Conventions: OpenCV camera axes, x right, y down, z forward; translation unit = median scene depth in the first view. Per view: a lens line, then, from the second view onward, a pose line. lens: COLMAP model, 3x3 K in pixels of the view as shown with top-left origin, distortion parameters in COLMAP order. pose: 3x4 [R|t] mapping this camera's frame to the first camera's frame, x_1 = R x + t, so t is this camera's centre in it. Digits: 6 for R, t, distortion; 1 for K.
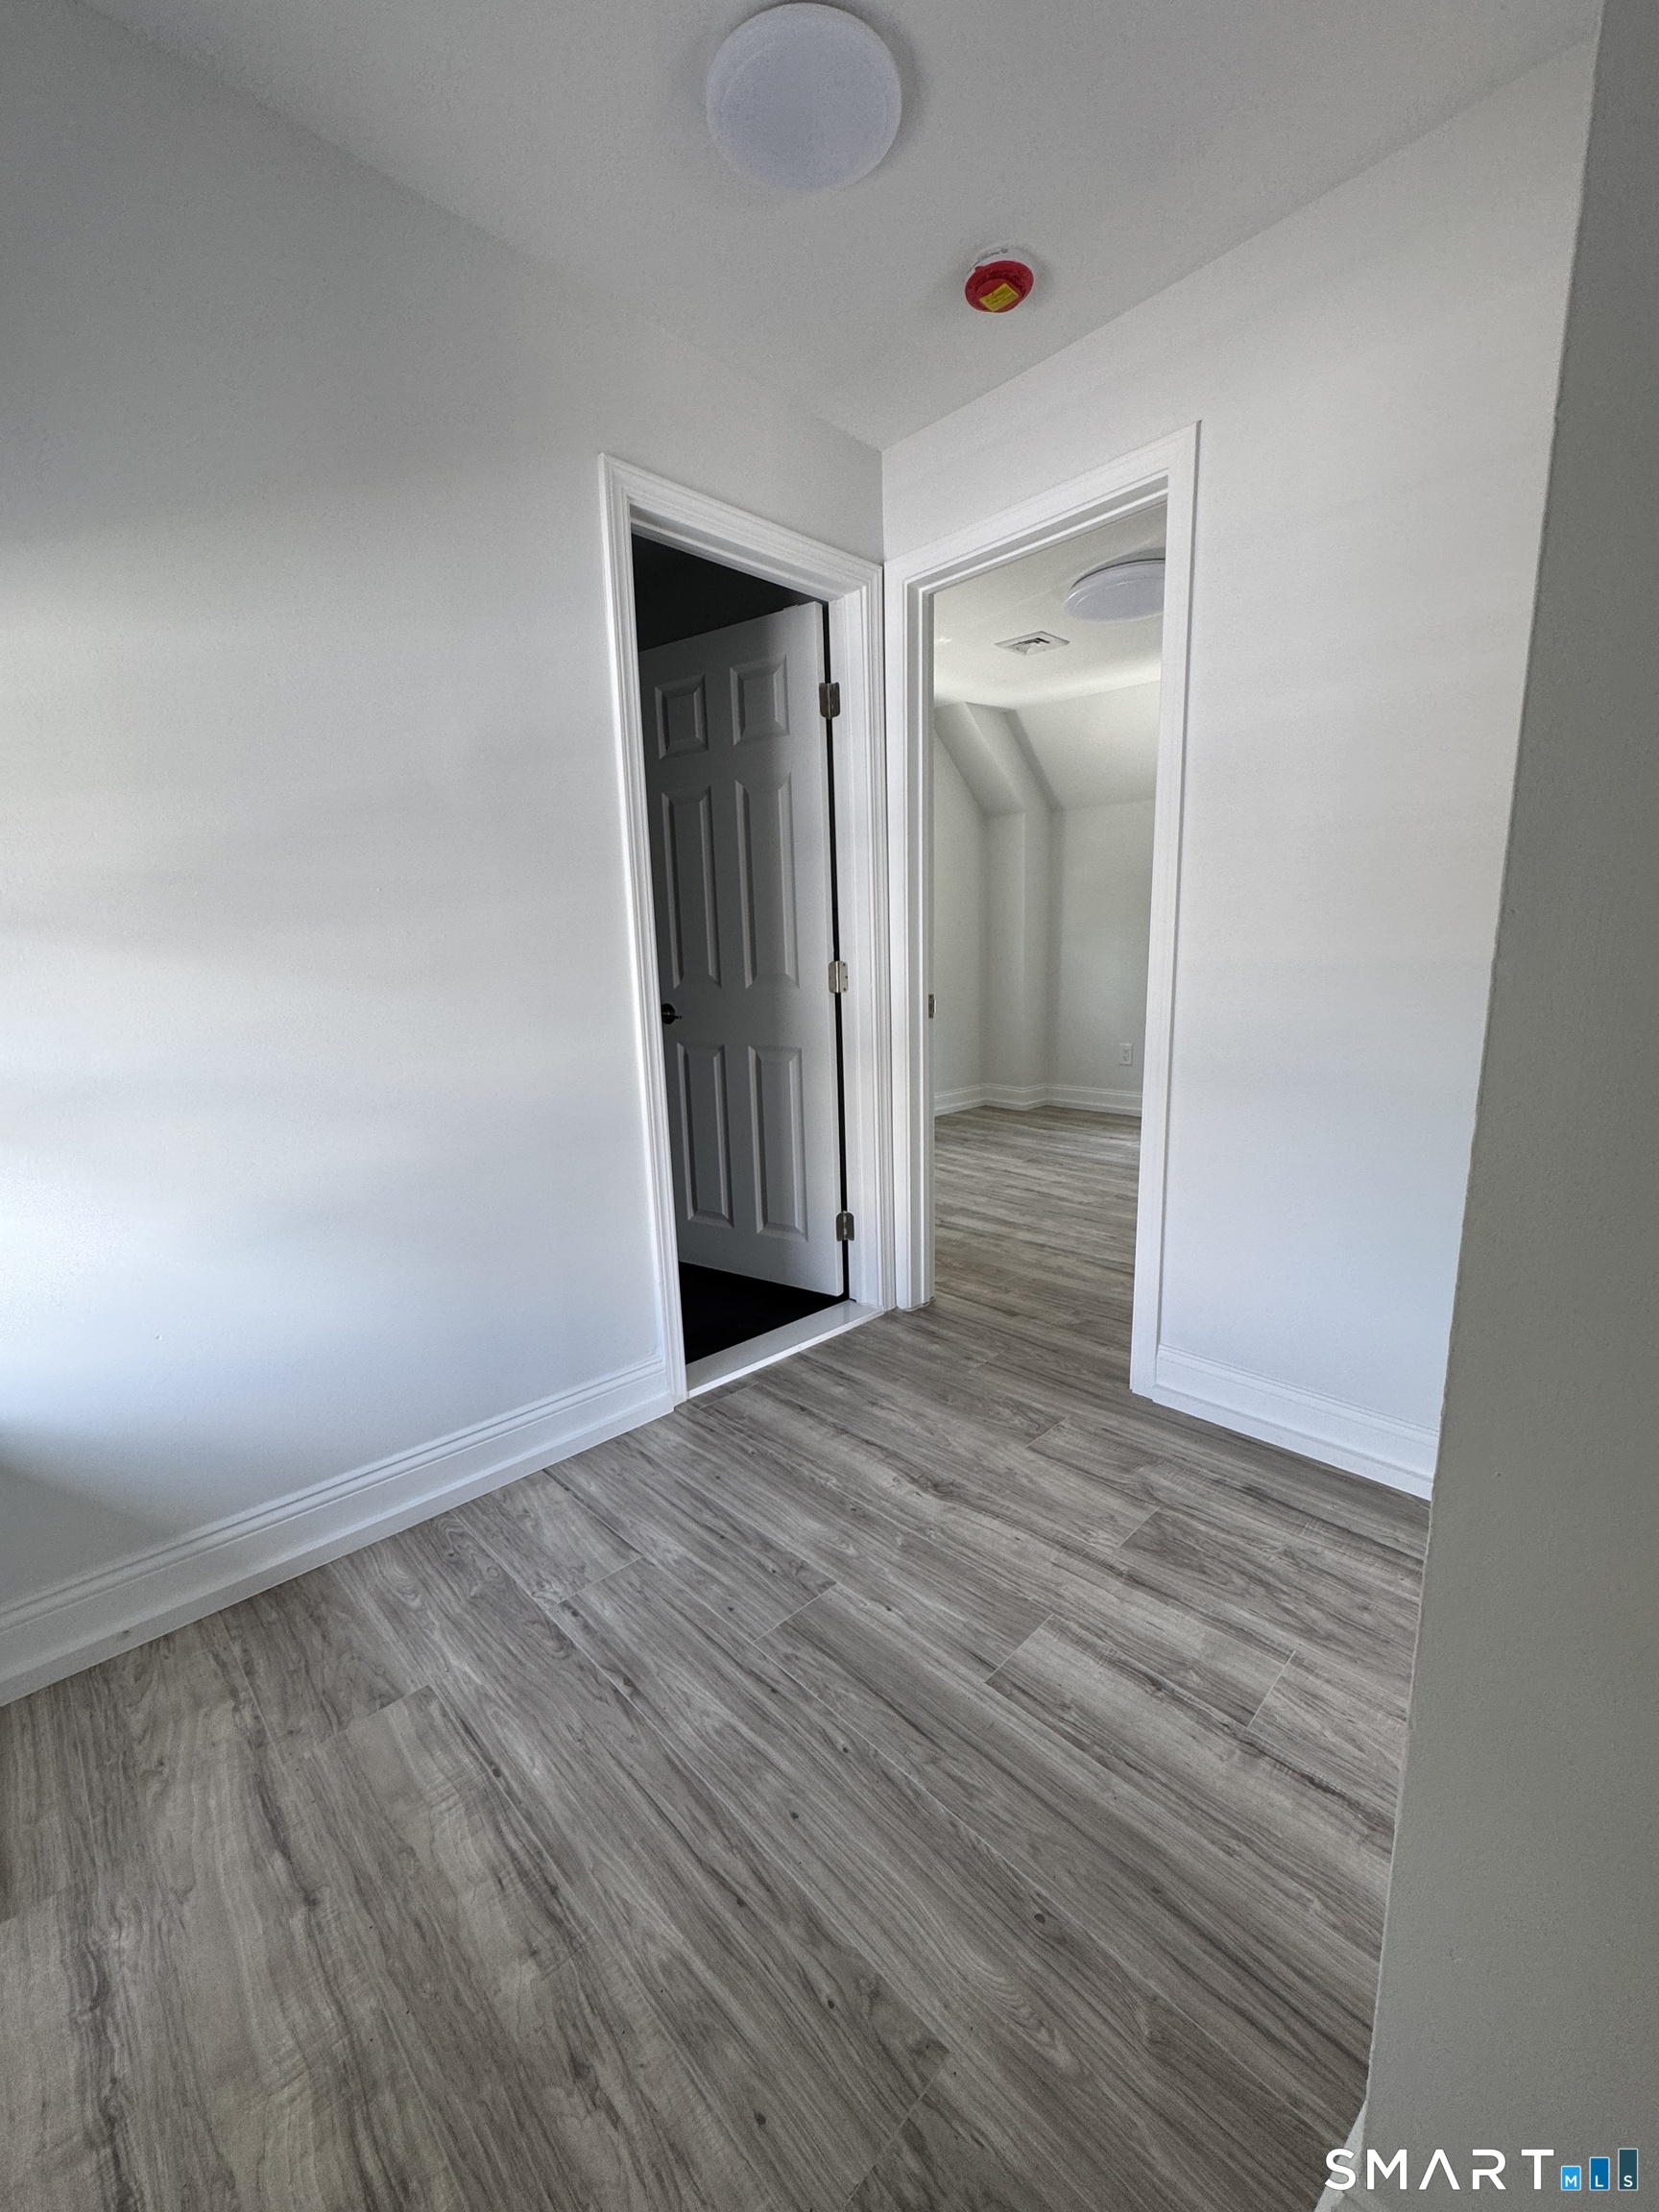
lens RADIAL K [[888.0, 0, 839.5], [0, 888.0, 1103.5], [0, 0, 1]] dist [0.010970, -0.000726]
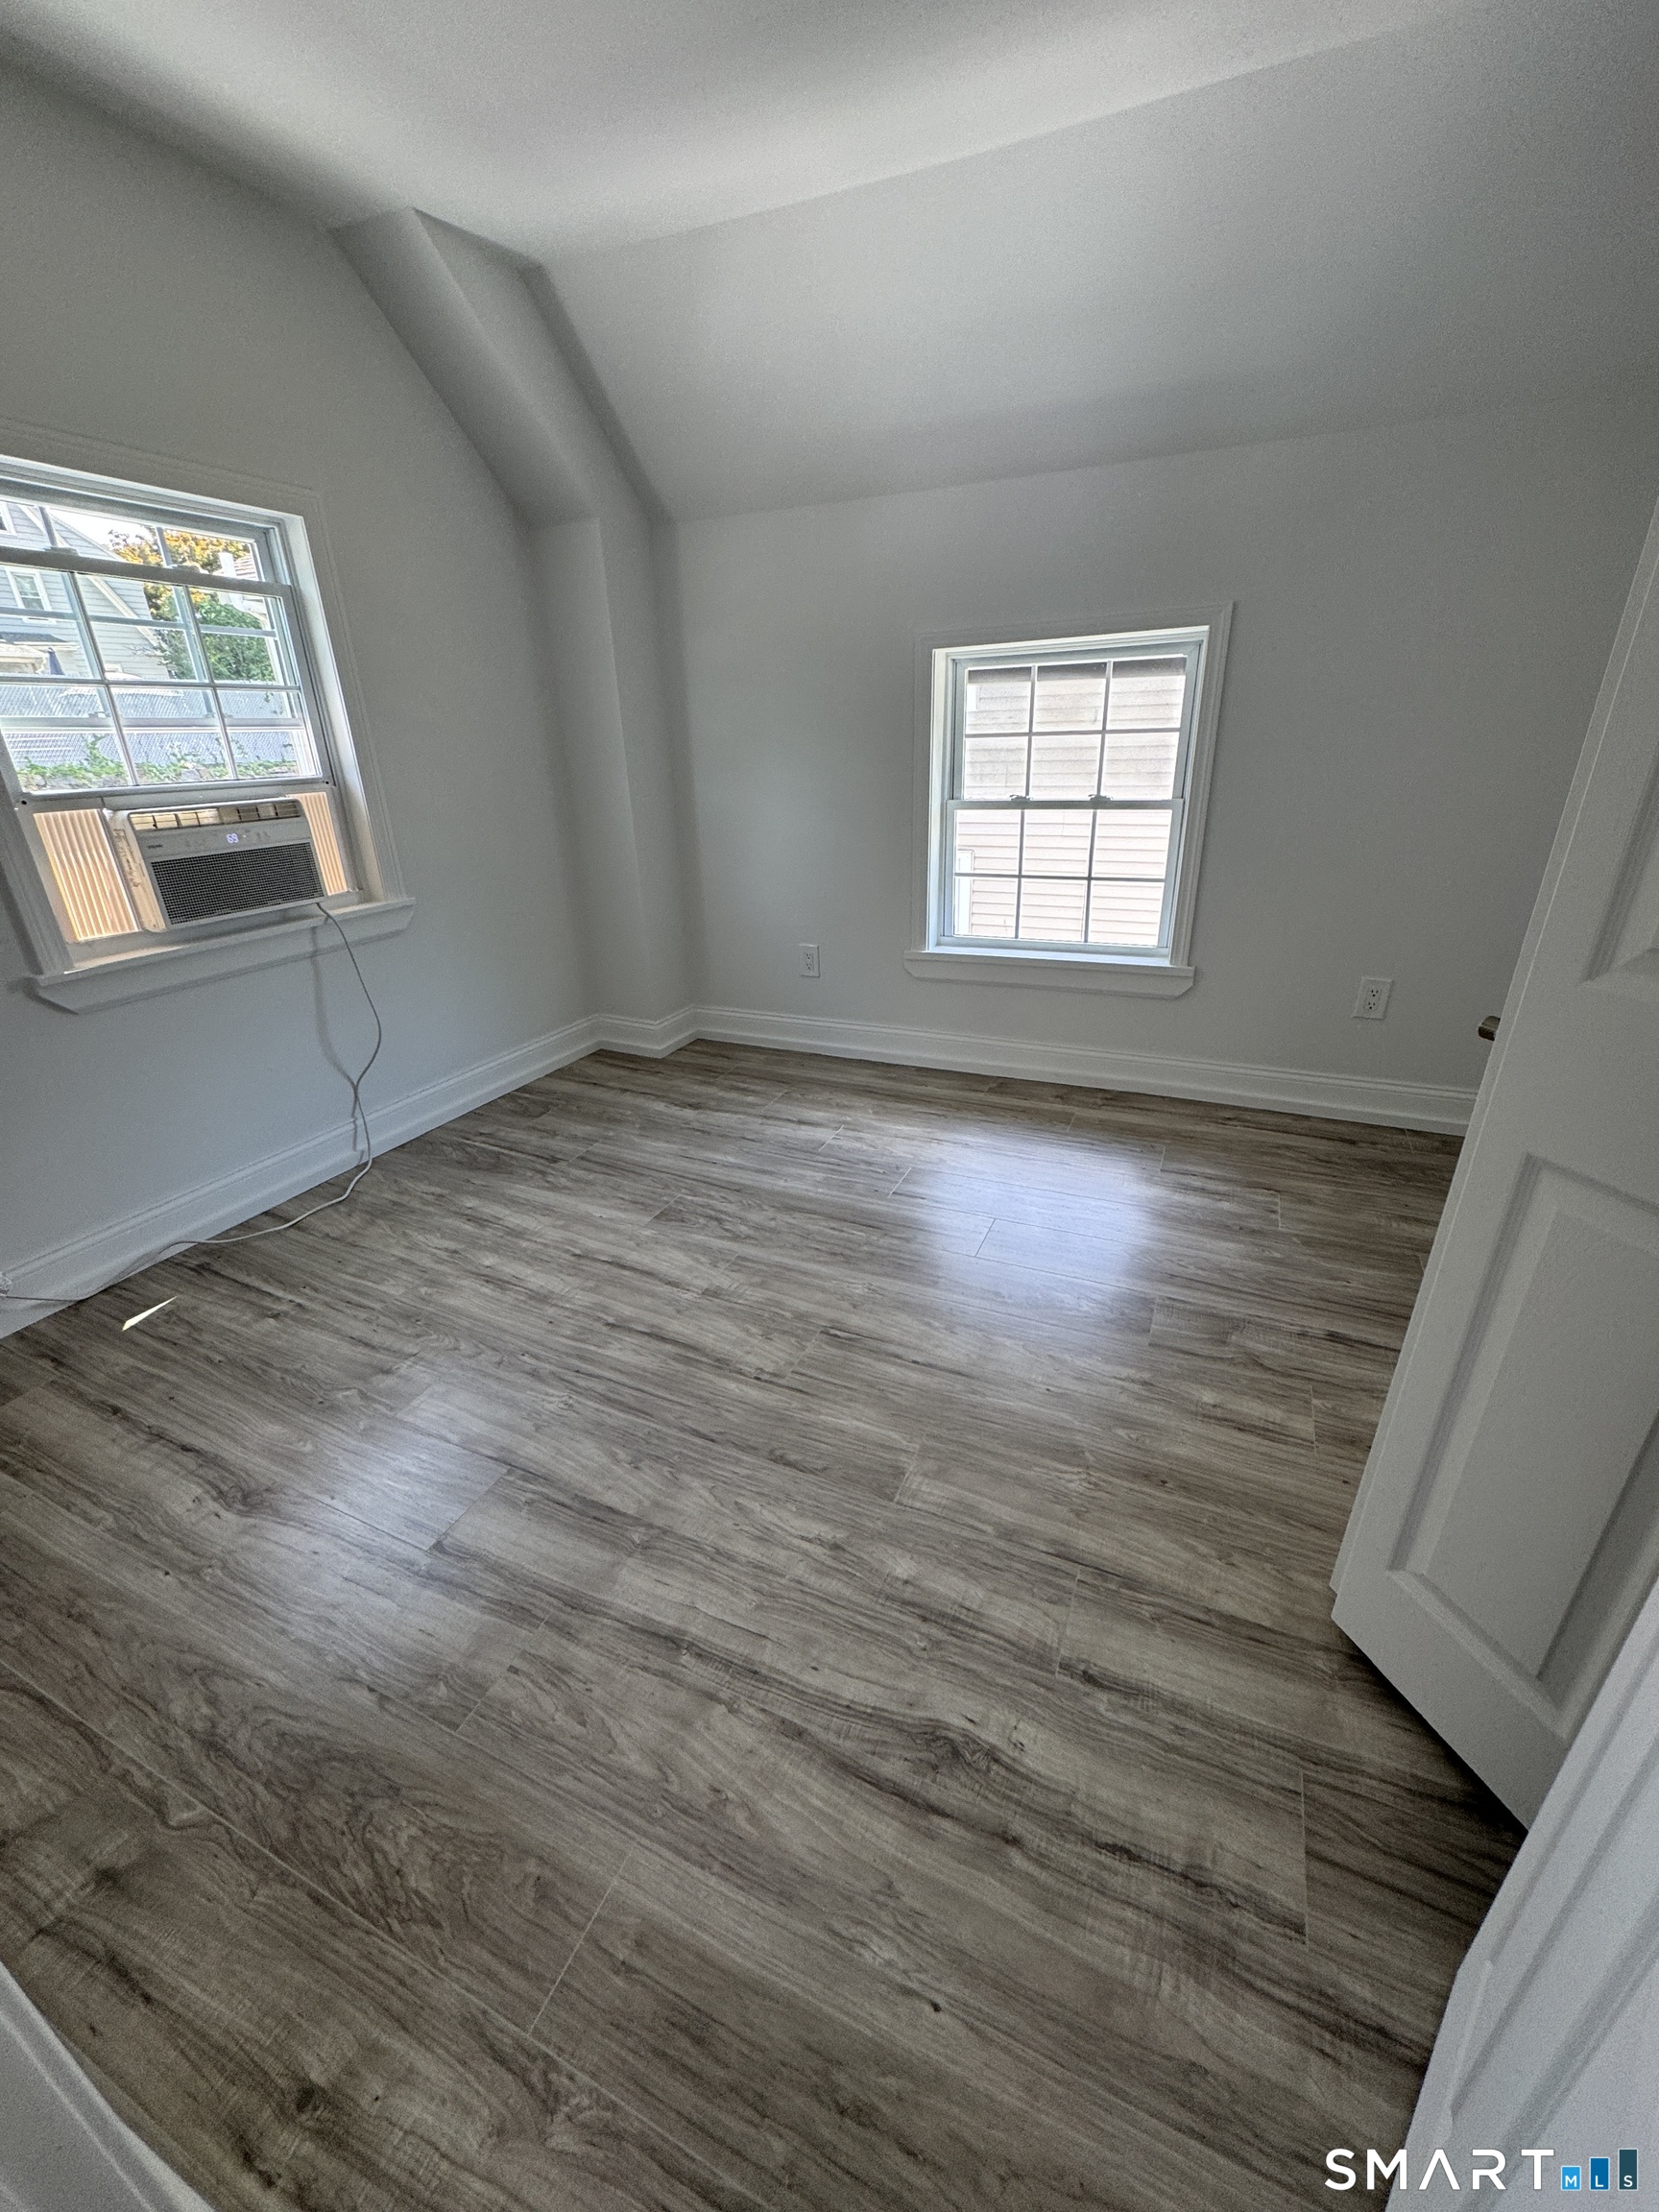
lens RADIAL K [[888.0, 0, 838.4], [0, 888.0, 1089.7], [0, 0, 1]] dist [0.010970, -0.000726]
pose [[0.934724, -0.128288, 0.331412, 0.147483], [0.057493, 0.974873, 0.215215, -0.125197], [-0.350694, -0.182113, 0.918613, 0.488770]]
